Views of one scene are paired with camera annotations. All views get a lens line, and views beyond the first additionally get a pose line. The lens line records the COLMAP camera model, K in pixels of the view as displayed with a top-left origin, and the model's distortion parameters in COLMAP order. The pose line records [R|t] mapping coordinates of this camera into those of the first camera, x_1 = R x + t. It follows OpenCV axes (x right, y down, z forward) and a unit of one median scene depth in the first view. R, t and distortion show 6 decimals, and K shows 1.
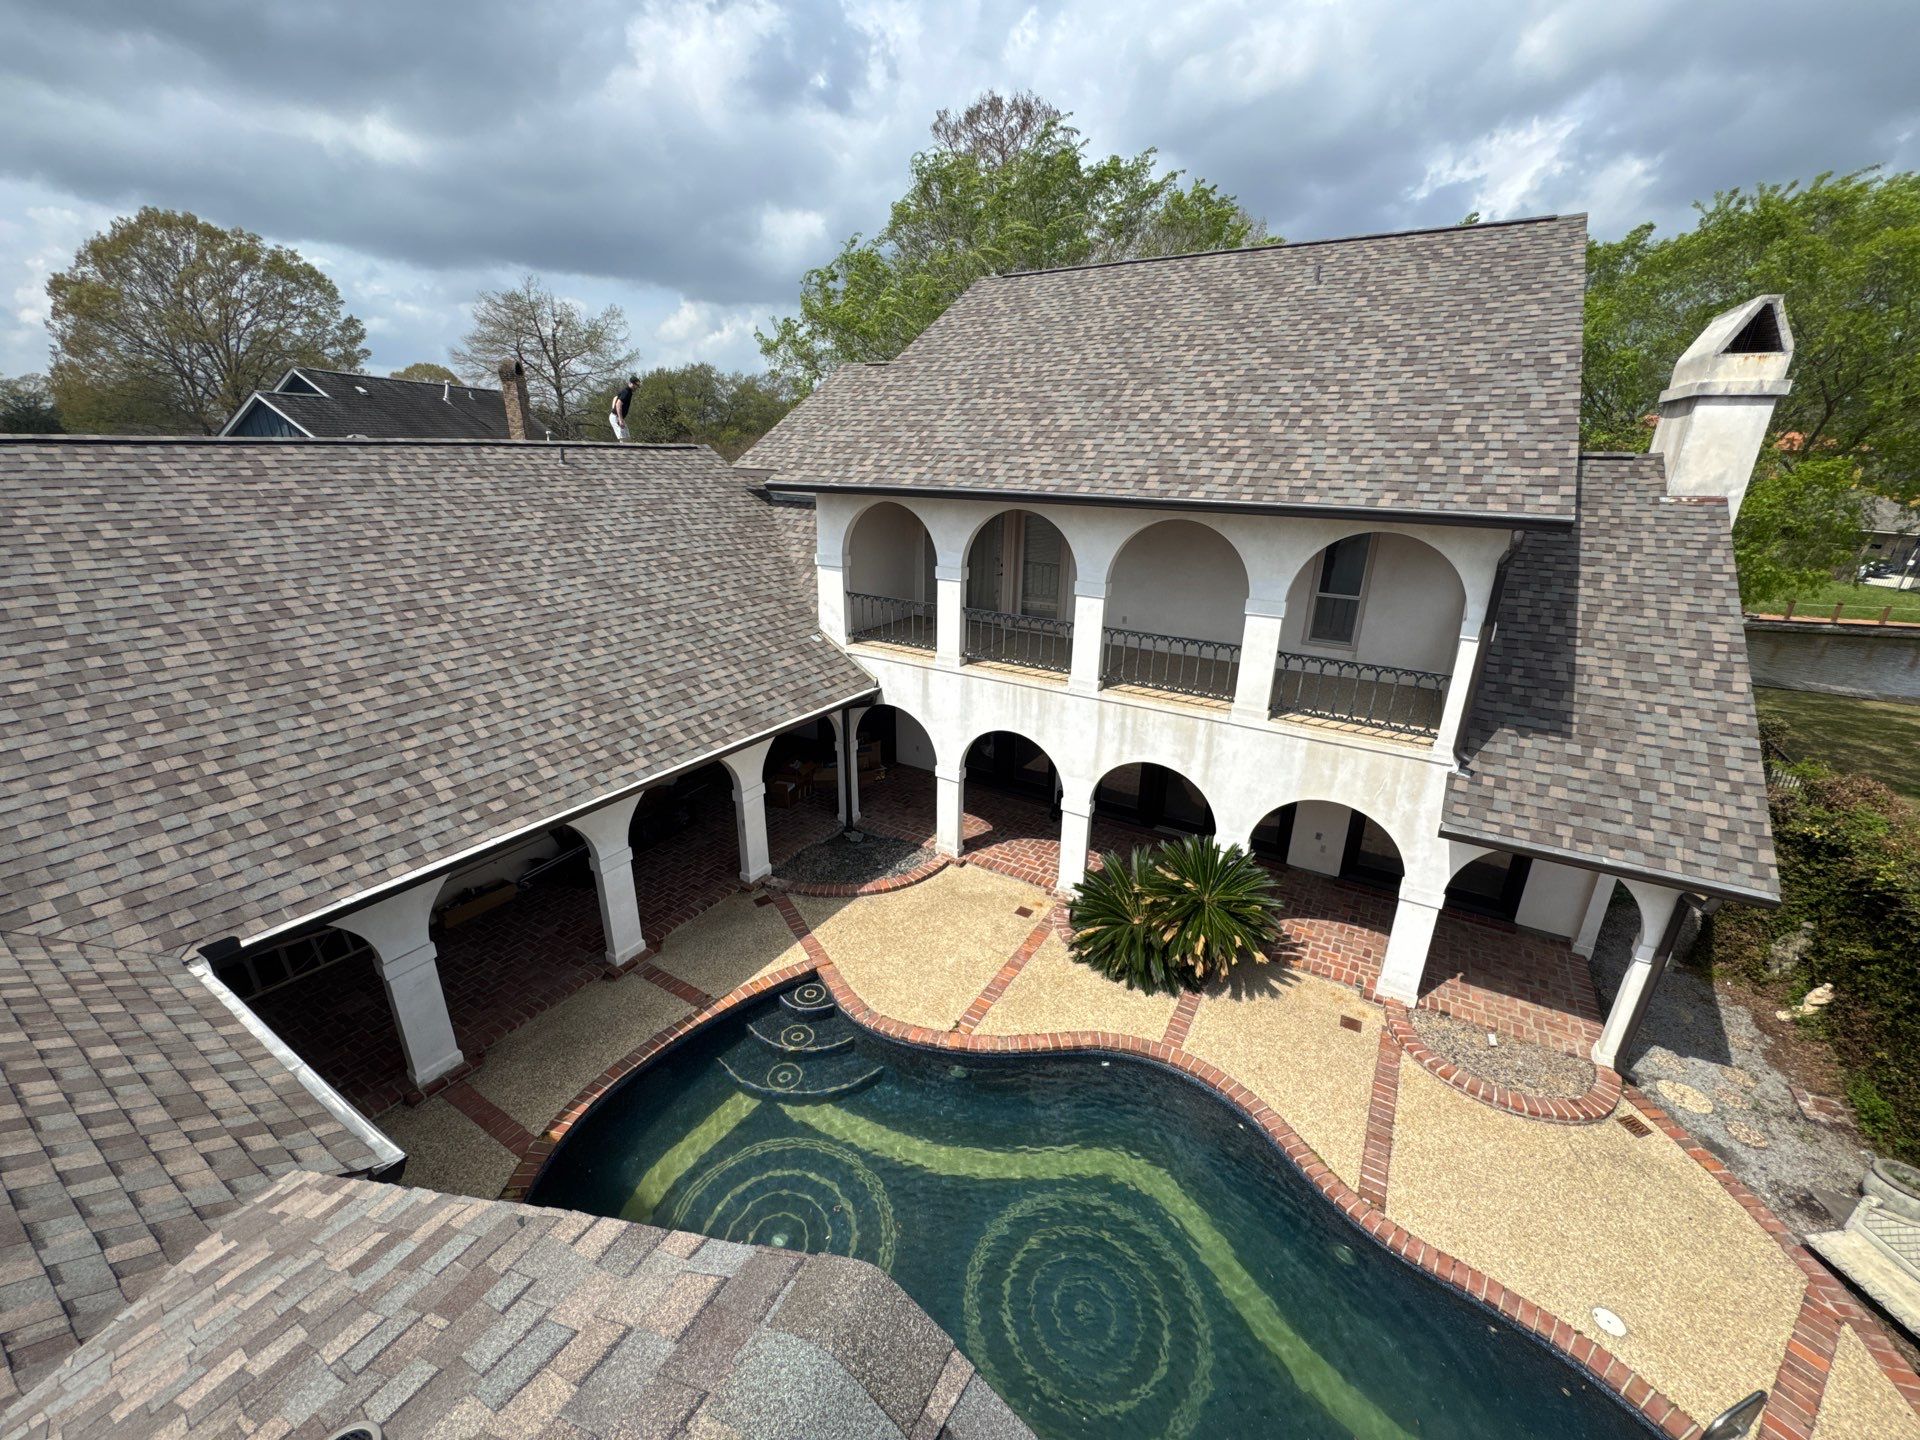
lens RADIAL K [[763.5, 0, 966.2], [0, 763.5, 723.6], [0, 0, 1]] dist [-0.004938, 0.000583]
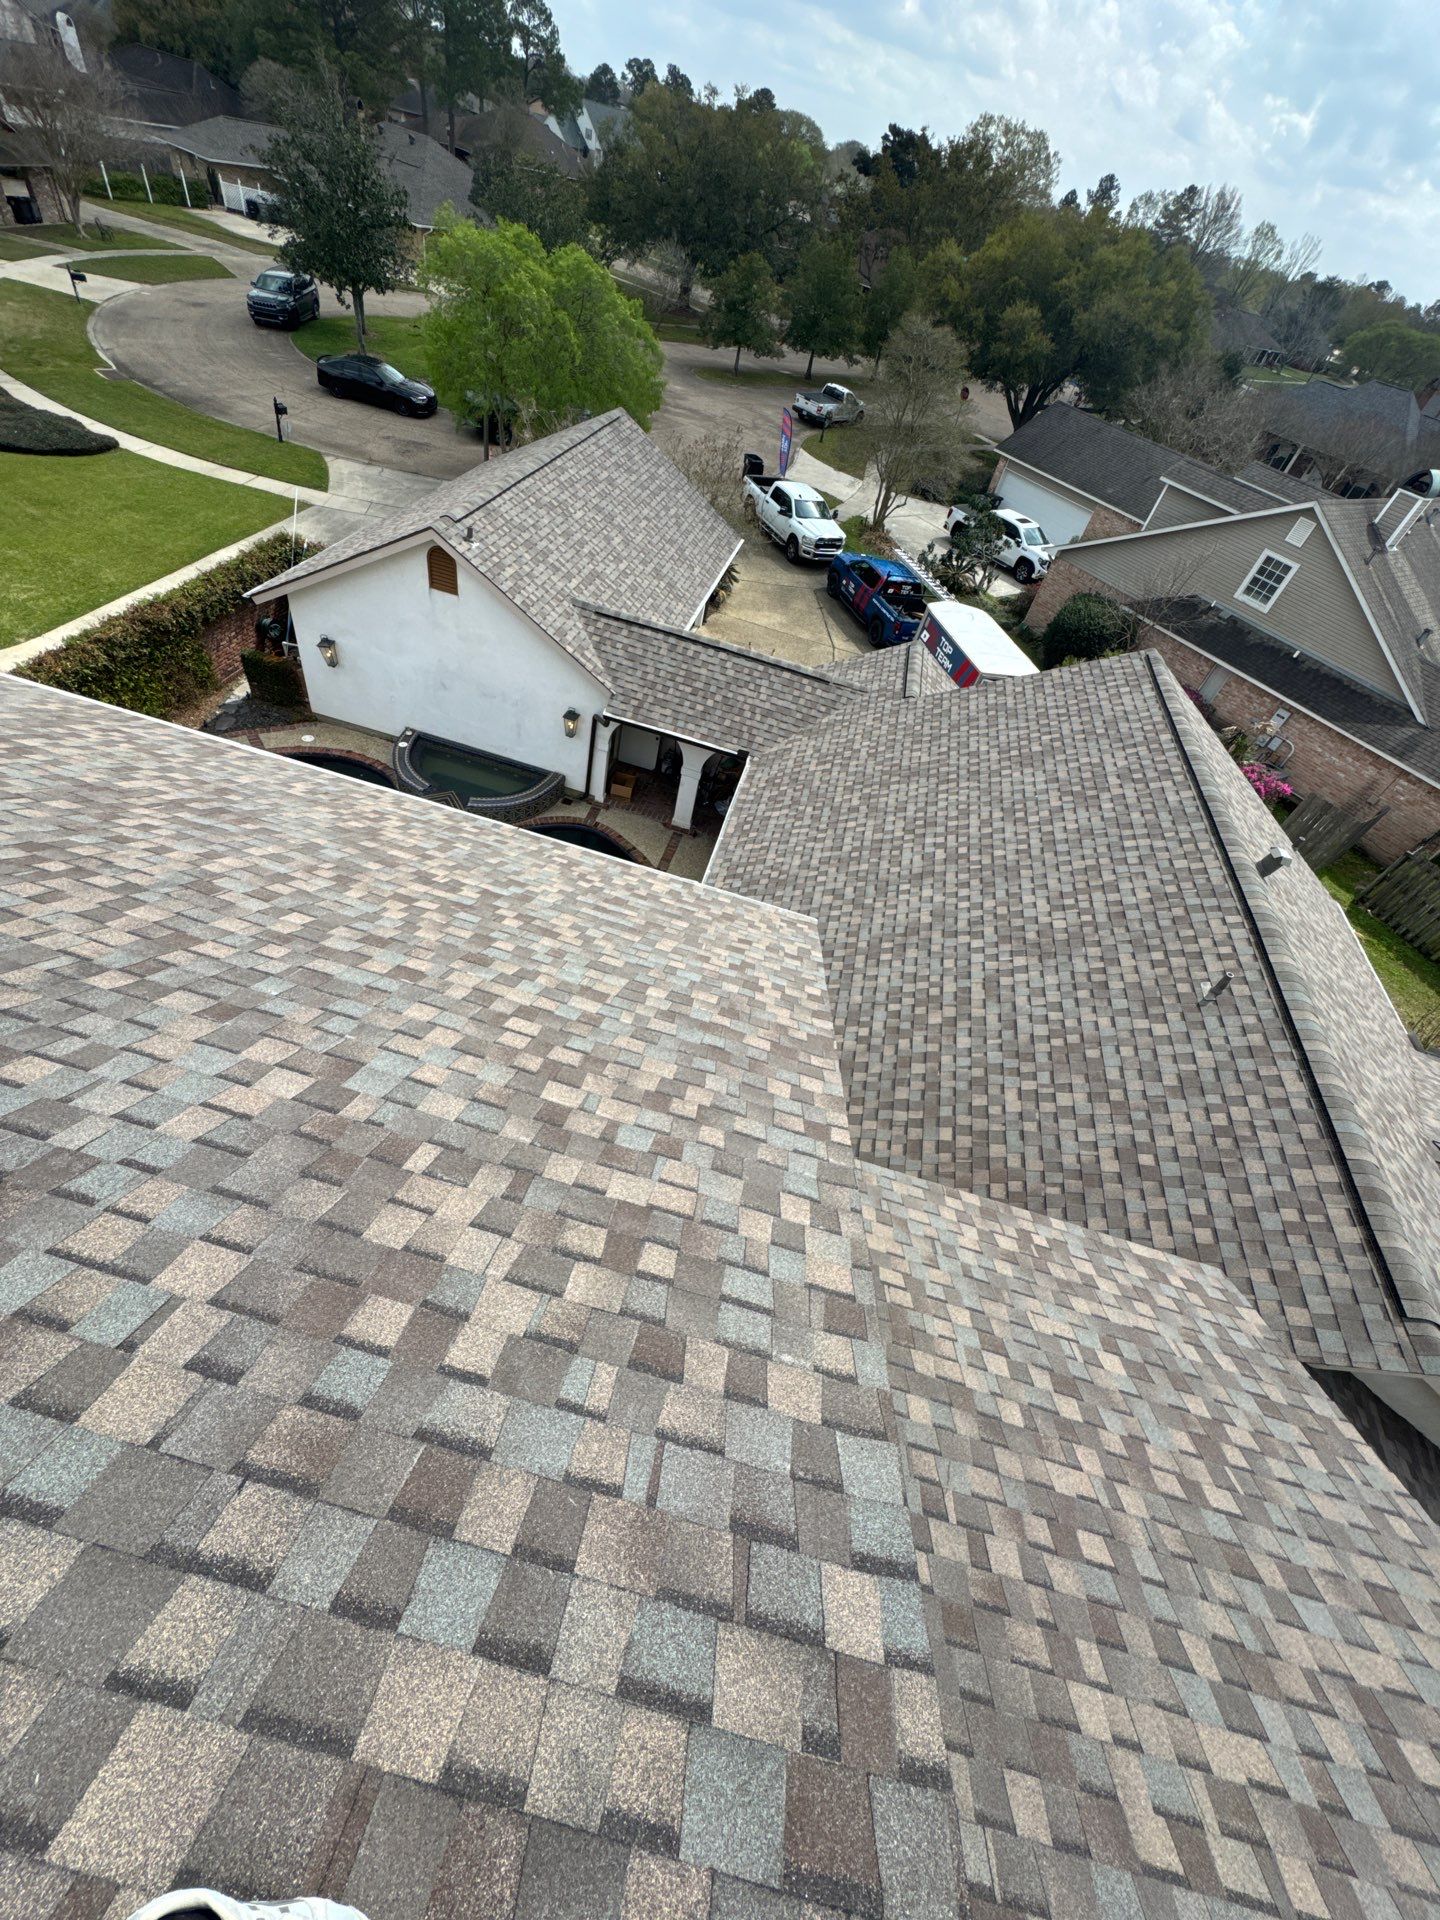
lens RADIAL K [[763.5, 0, 720.5], [0, 763.5, 961.2], [0, 0, 1]] dist [-0.004938, 0.000583]
pose [[-0.929253, 0.095505, -0.356885, 0.062851], [-0.299975, 0.368811, 0.879769, -0.976229], [0.215645, 0.924585, -0.314070, 1.383663]]
